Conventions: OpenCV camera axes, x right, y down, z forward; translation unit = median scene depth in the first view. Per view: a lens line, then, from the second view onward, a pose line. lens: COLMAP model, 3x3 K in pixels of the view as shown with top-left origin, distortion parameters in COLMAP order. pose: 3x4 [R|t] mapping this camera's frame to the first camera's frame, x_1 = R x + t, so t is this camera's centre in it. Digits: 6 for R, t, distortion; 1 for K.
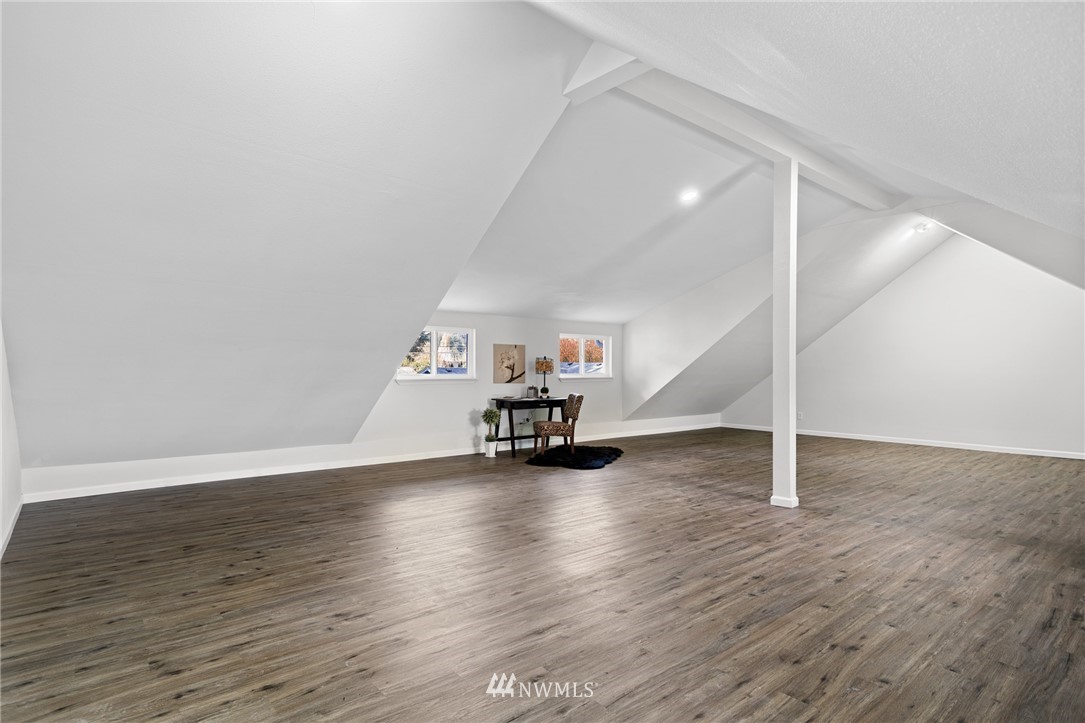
lens RADIAL K [[589.1, 0, 542.5], [0, 589.1, 361.5], [0, 0, 1]] dist [-0.000057, -0.000006]
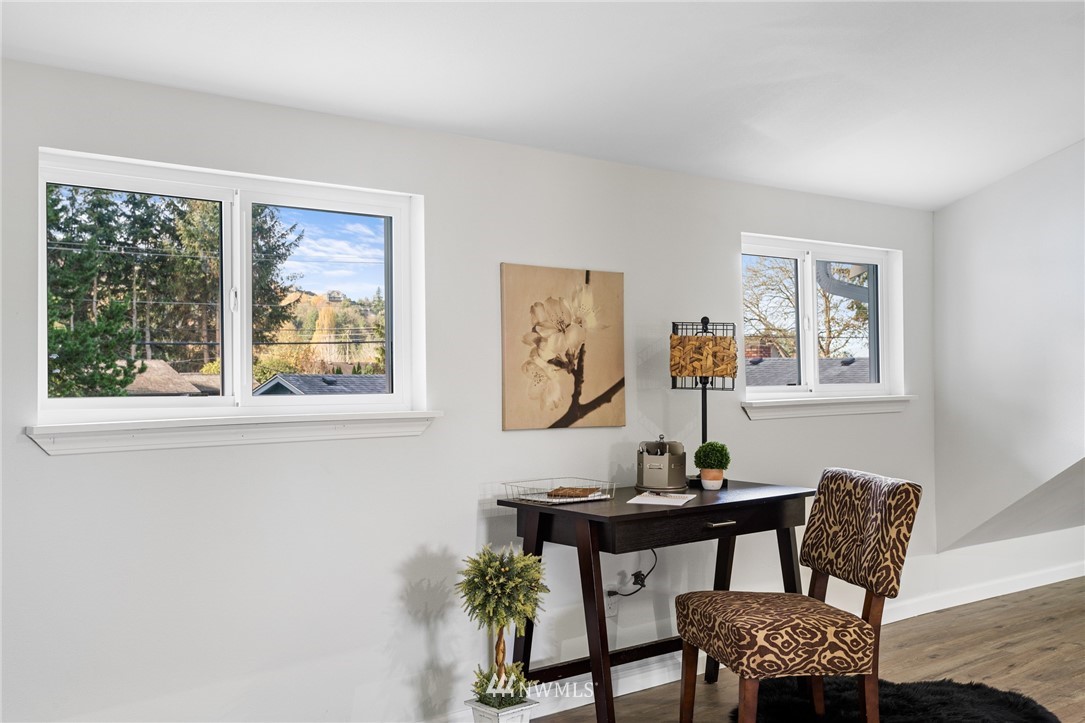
lens RADIAL K [[1181.0, 0, 542.5], [0, 1181.0, 361.5], [0, 0, 1]] dist [-0.000904, -0.000900]
pose [[0.999787, -0.011337, 0.017222, -0.073286], [0.011342, 0.999936, -0.000191, 0.009311], [-0.017219, 0.000386, 0.999852, 0.519969]]
